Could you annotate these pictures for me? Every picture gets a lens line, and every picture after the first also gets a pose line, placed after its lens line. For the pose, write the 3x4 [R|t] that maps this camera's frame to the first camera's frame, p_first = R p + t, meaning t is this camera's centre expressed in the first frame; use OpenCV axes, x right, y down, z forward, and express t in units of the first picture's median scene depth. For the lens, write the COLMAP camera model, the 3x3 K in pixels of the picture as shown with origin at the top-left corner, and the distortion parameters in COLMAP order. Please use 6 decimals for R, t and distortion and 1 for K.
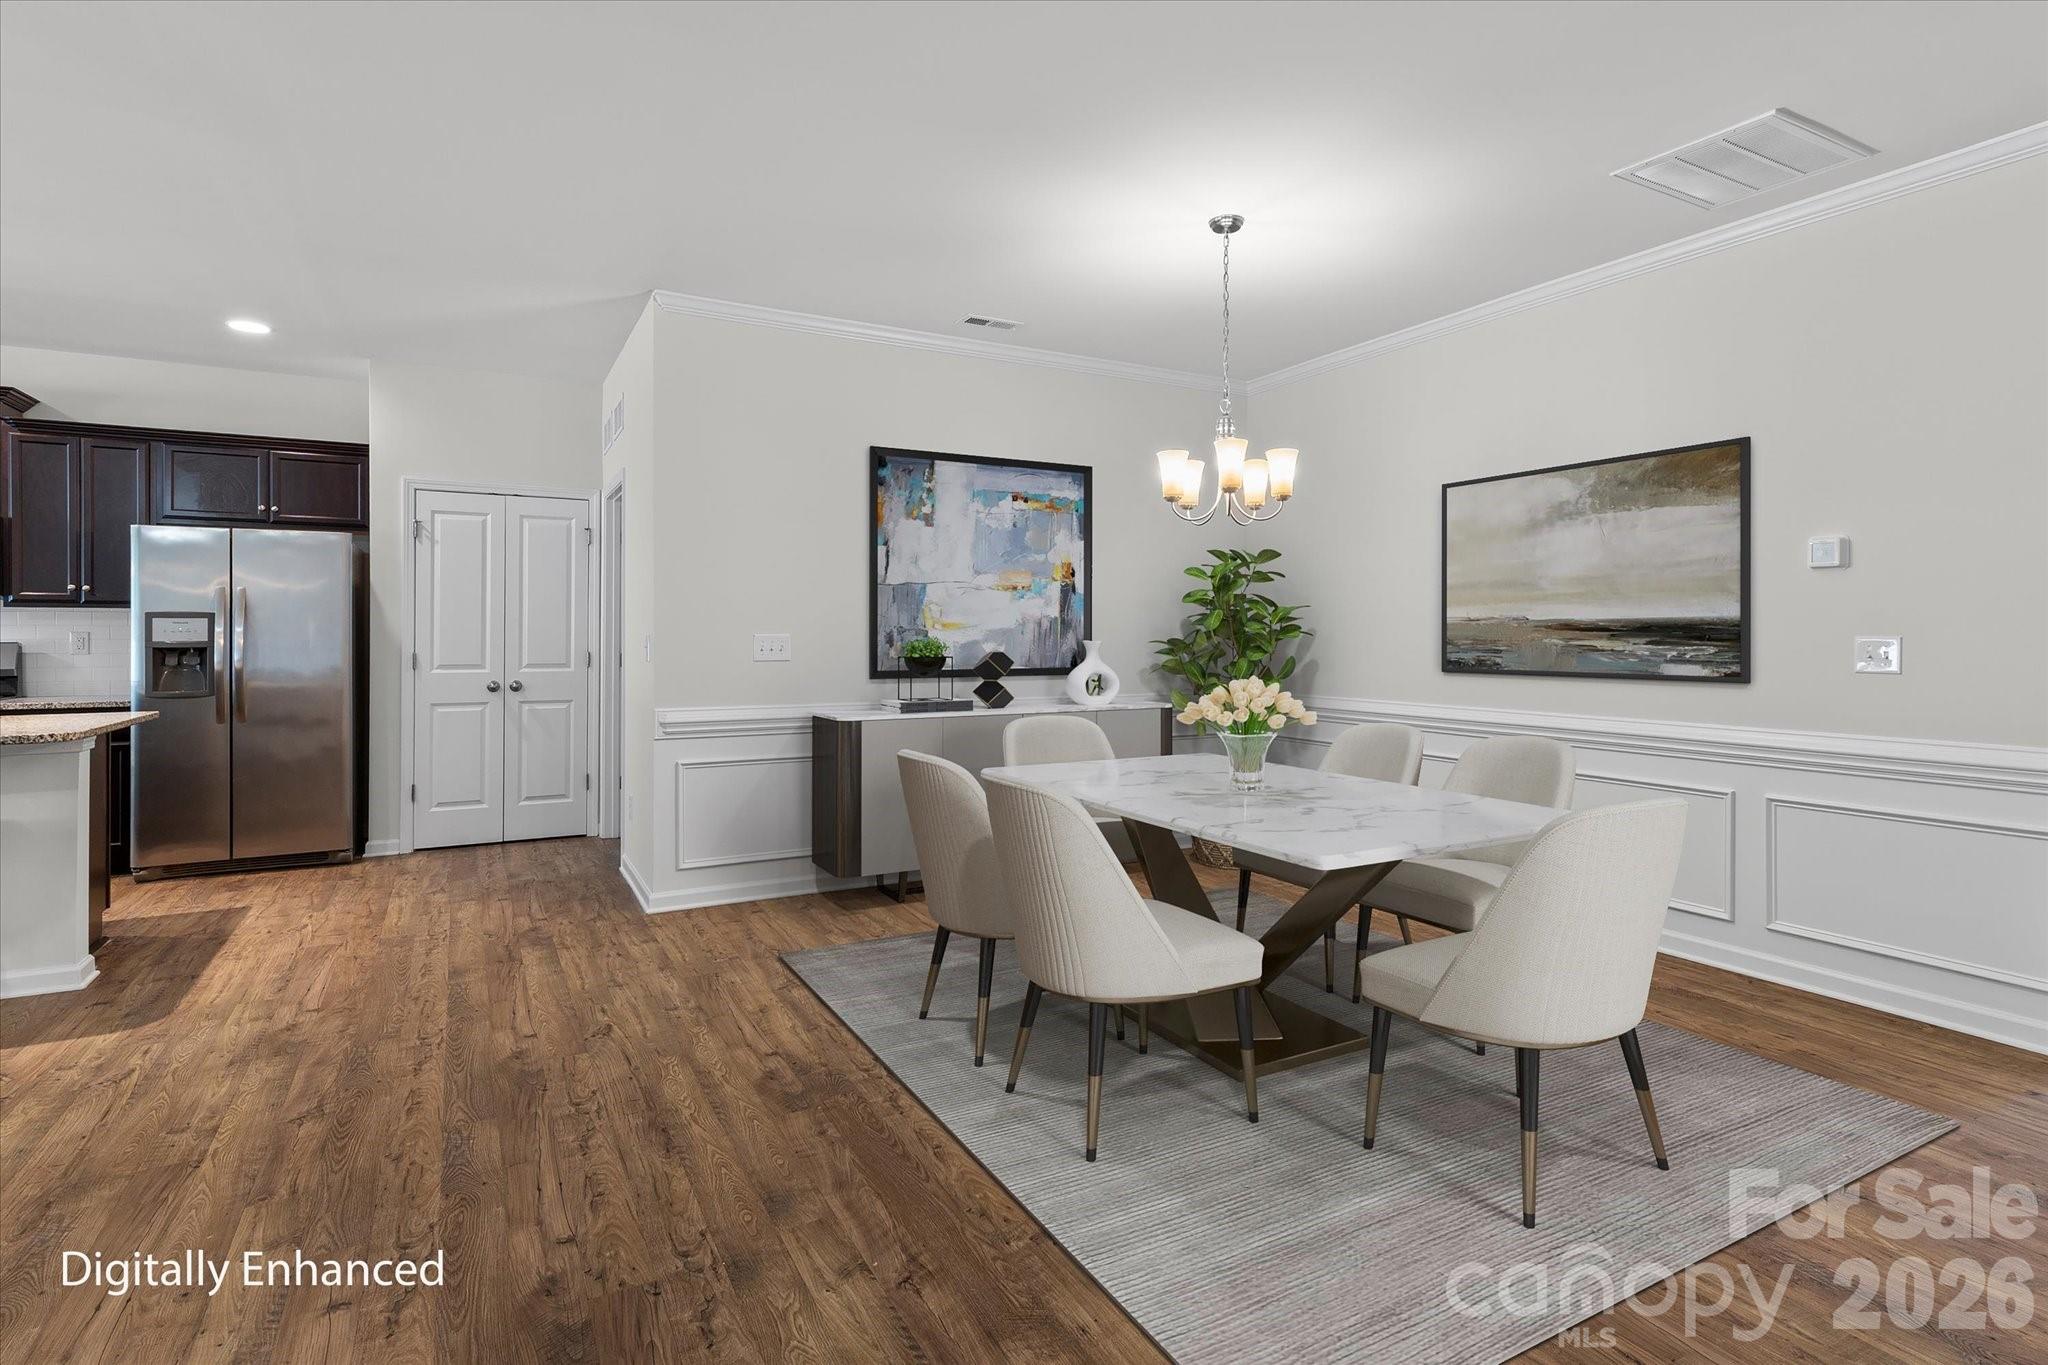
lens RADIAL K [[1008.7, 0, 1020.6], [0, 1008.7, 628.1], [0, 0, 1]] dist [-0.001252, -0.000248]
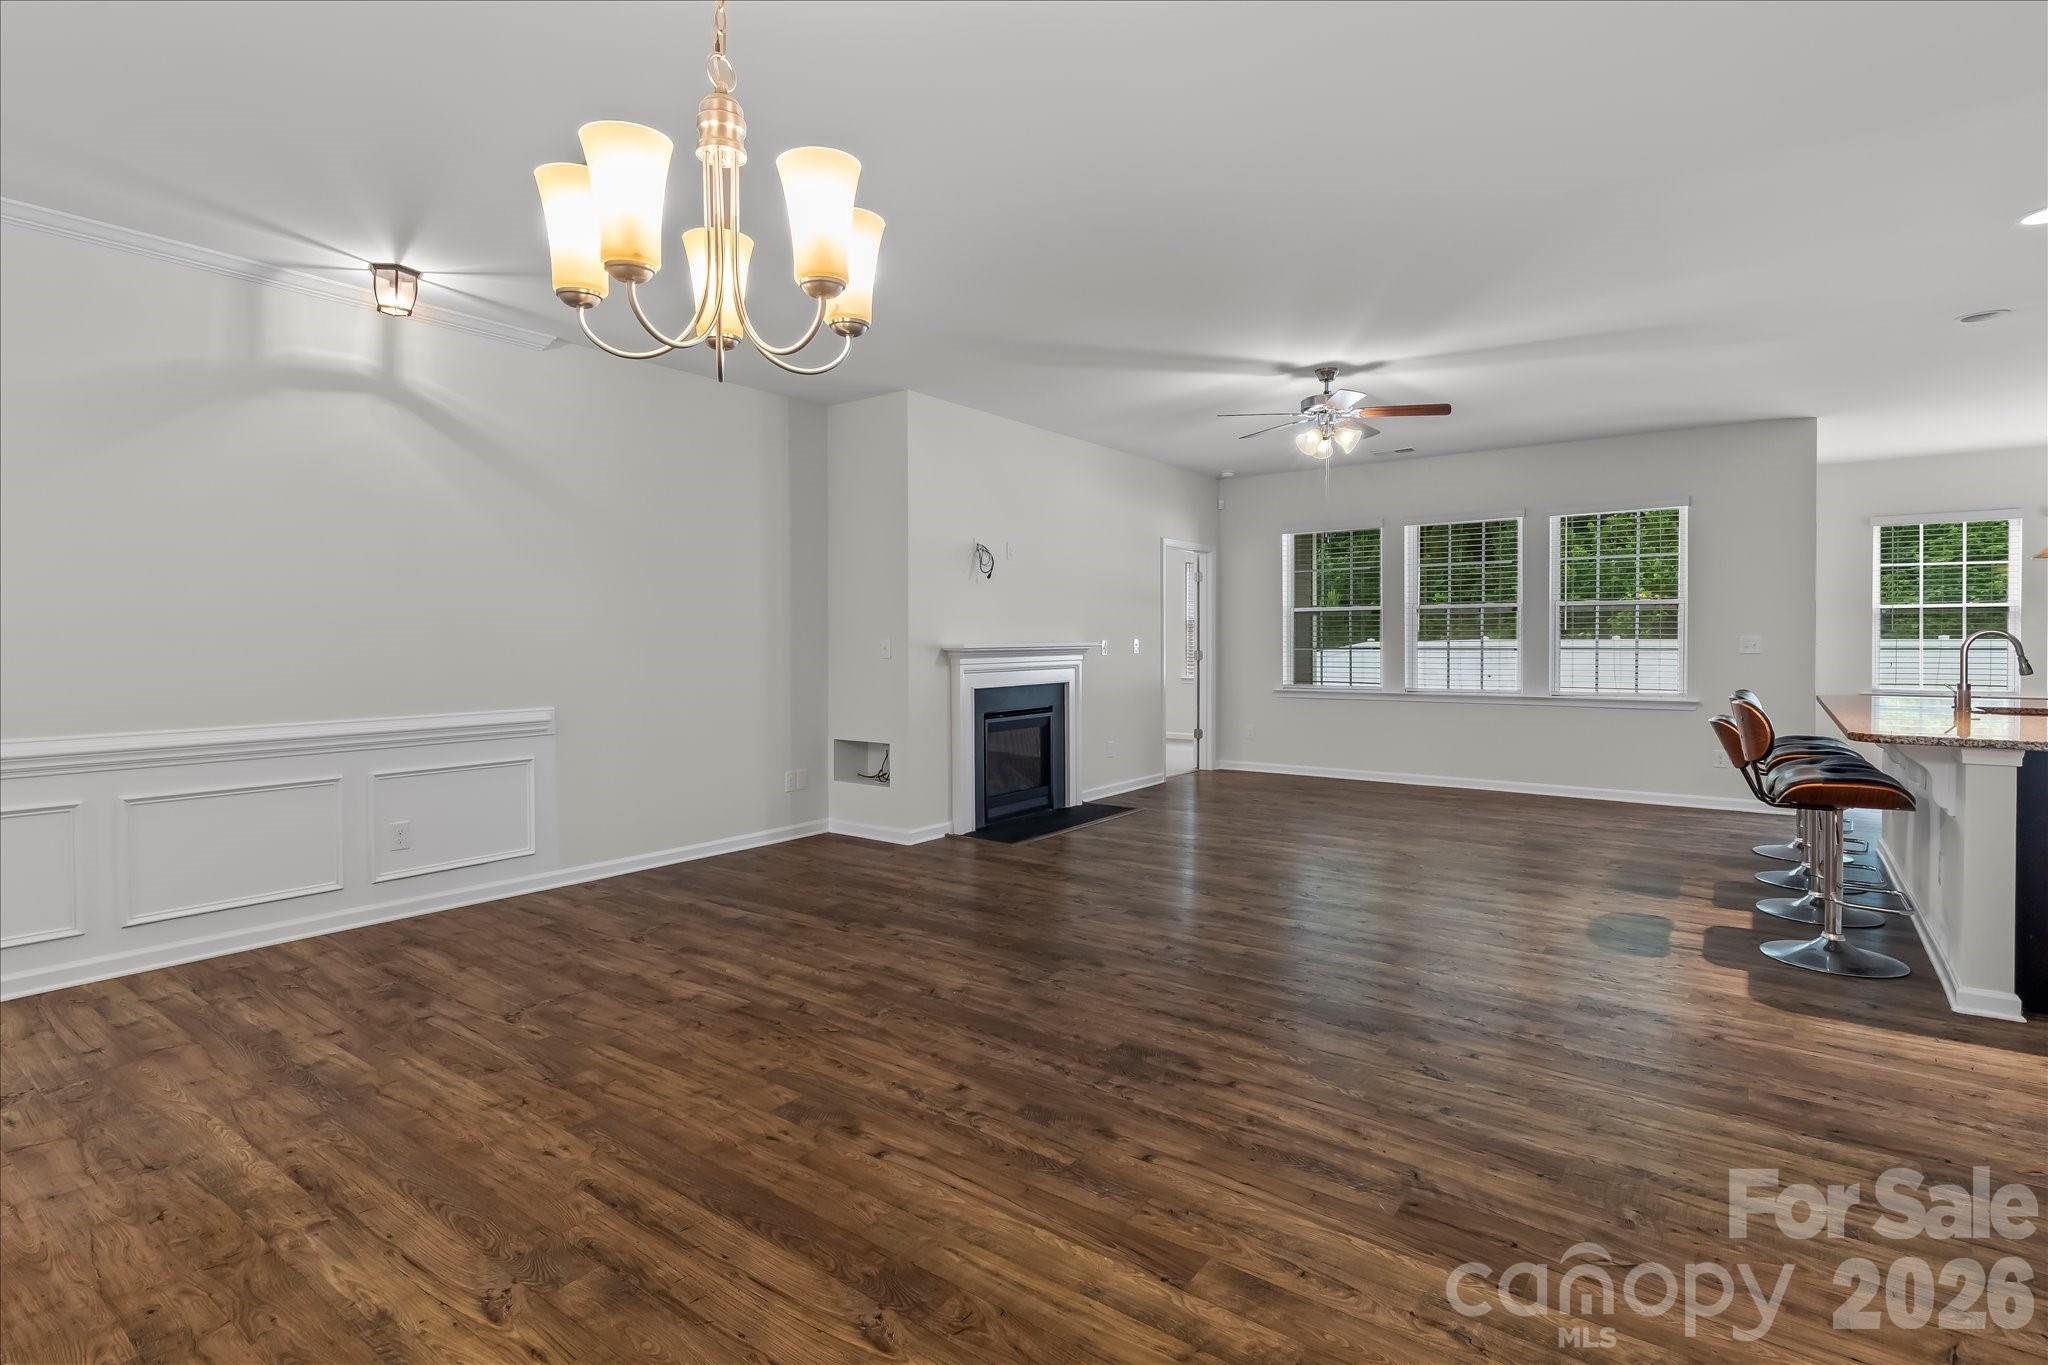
lens RADIAL K [[1008.7, 0, 1020.6], [0, 1008.7, 628.1], [0, 0, 1]] dist [-0.001252, -0.000248]
pose [[-0.908928, -0.005320, -0.416919, 0.337357], [0.001615, 0.999866, -0.016279, 0.008101], [0.416950, -0.015469, -0.908798, 1.813081]]
